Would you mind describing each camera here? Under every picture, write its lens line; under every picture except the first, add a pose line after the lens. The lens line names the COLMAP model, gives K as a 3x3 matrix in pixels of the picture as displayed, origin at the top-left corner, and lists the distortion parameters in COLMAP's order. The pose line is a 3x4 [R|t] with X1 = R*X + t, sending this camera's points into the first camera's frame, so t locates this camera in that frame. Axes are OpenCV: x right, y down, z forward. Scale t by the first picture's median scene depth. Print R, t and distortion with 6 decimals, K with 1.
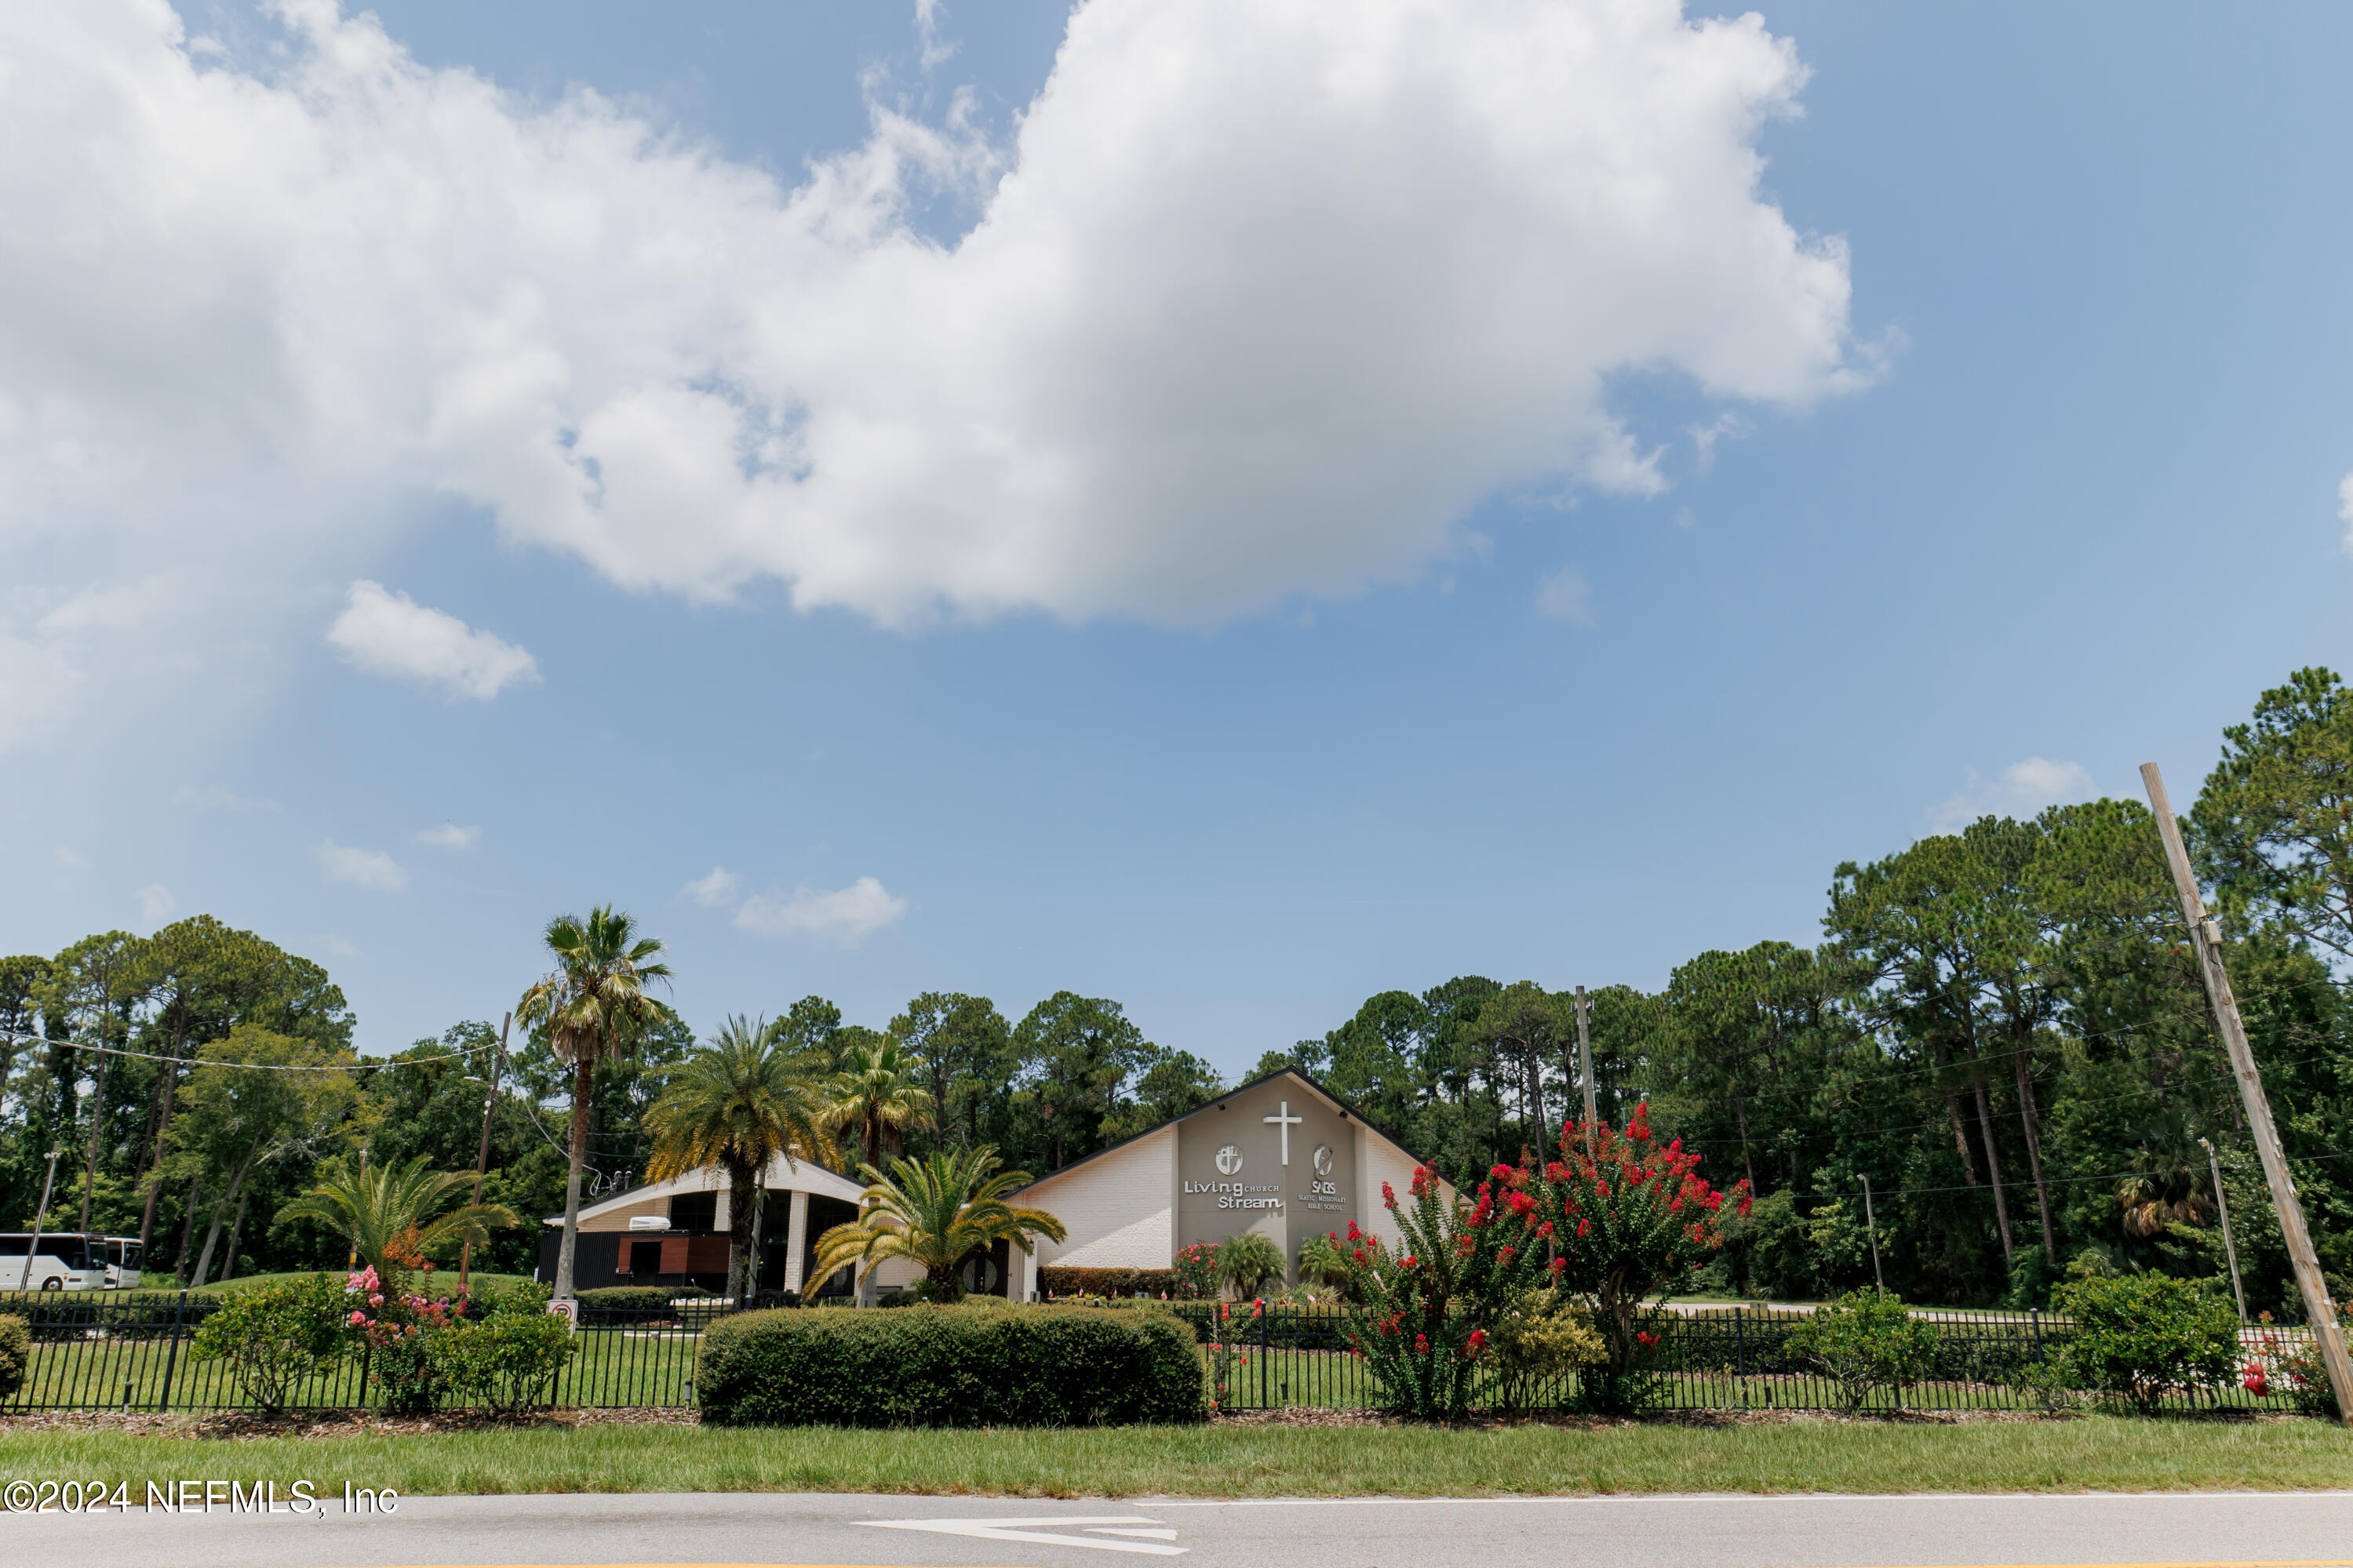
lens RADIAL K [[1538.8, 0, 1175.0], [0, 1538.8, 787.4], [0, 0, 1]] dist [0.001199, 0.000775]
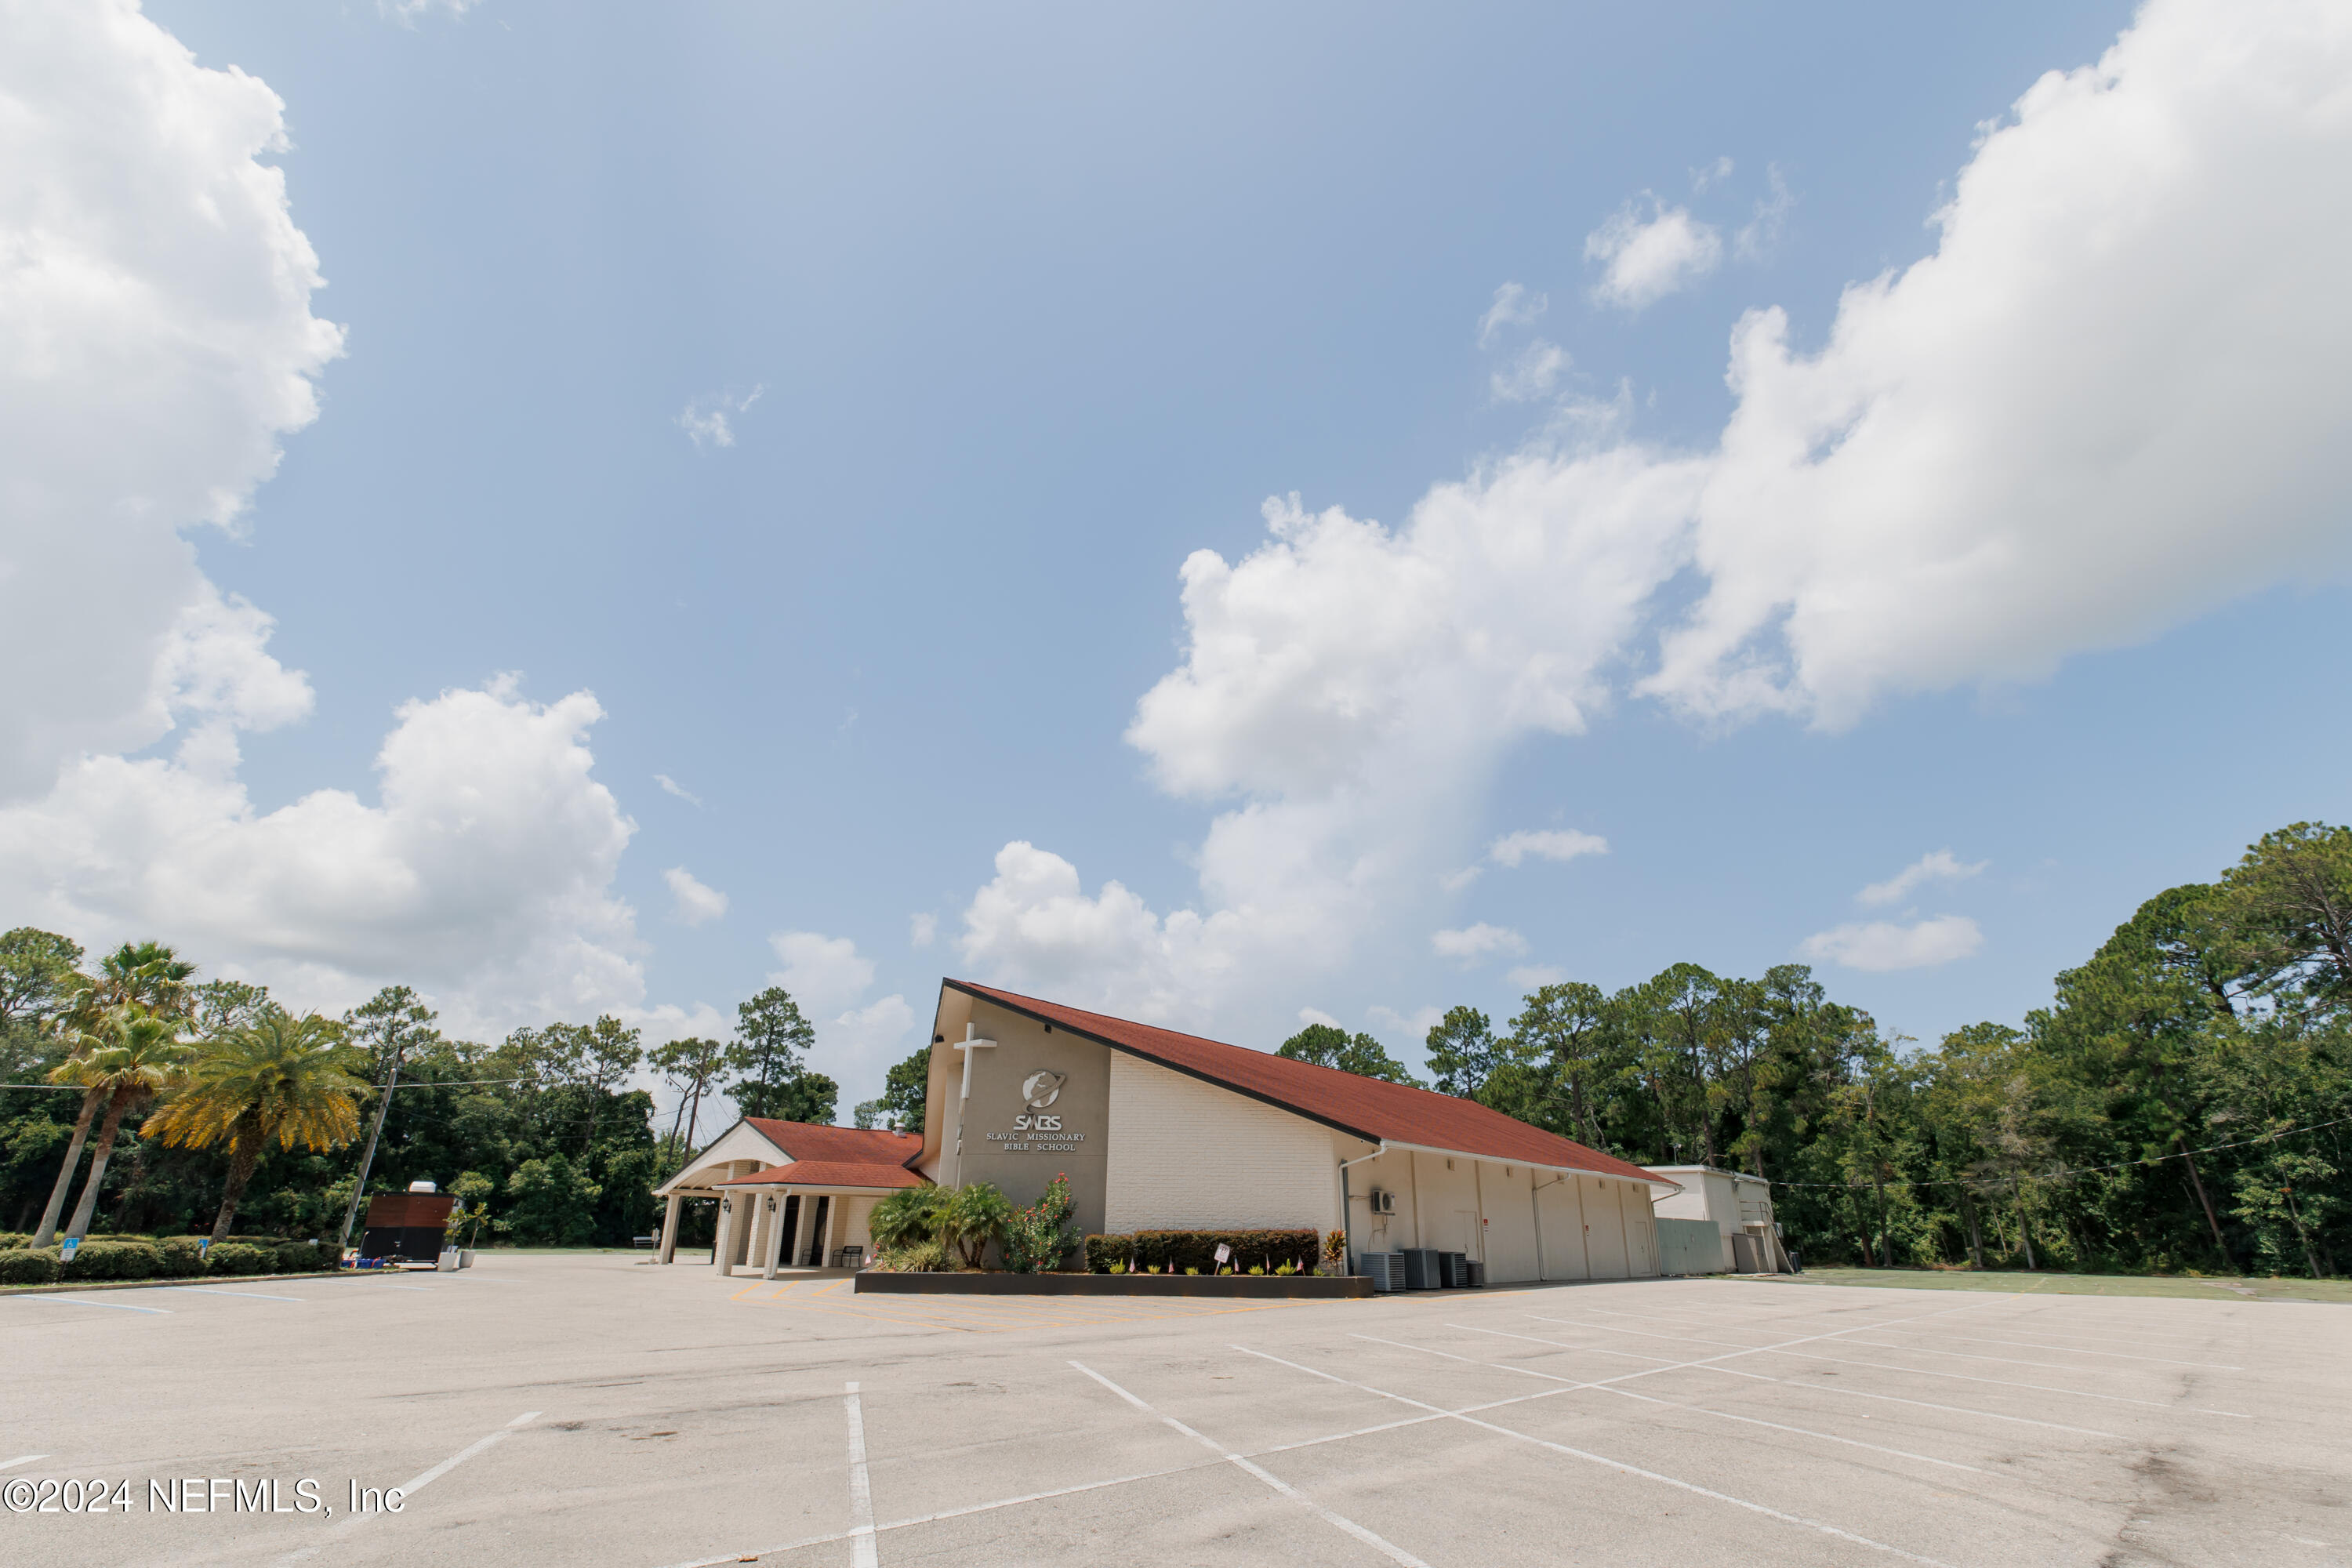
lens RADIAL K [[1018.8, 0, 1140.1], [0, 1018.8, 783.3], [0, 0, 1]] dist [0.003469, 0.001369]
pose [[0.621247, -0.315835, -0.717147, 0.687128], [0.223169, 0.948590, -0.224438, 0.267232], [0.751164, -0.020613, 0.659793, 0.825637]]
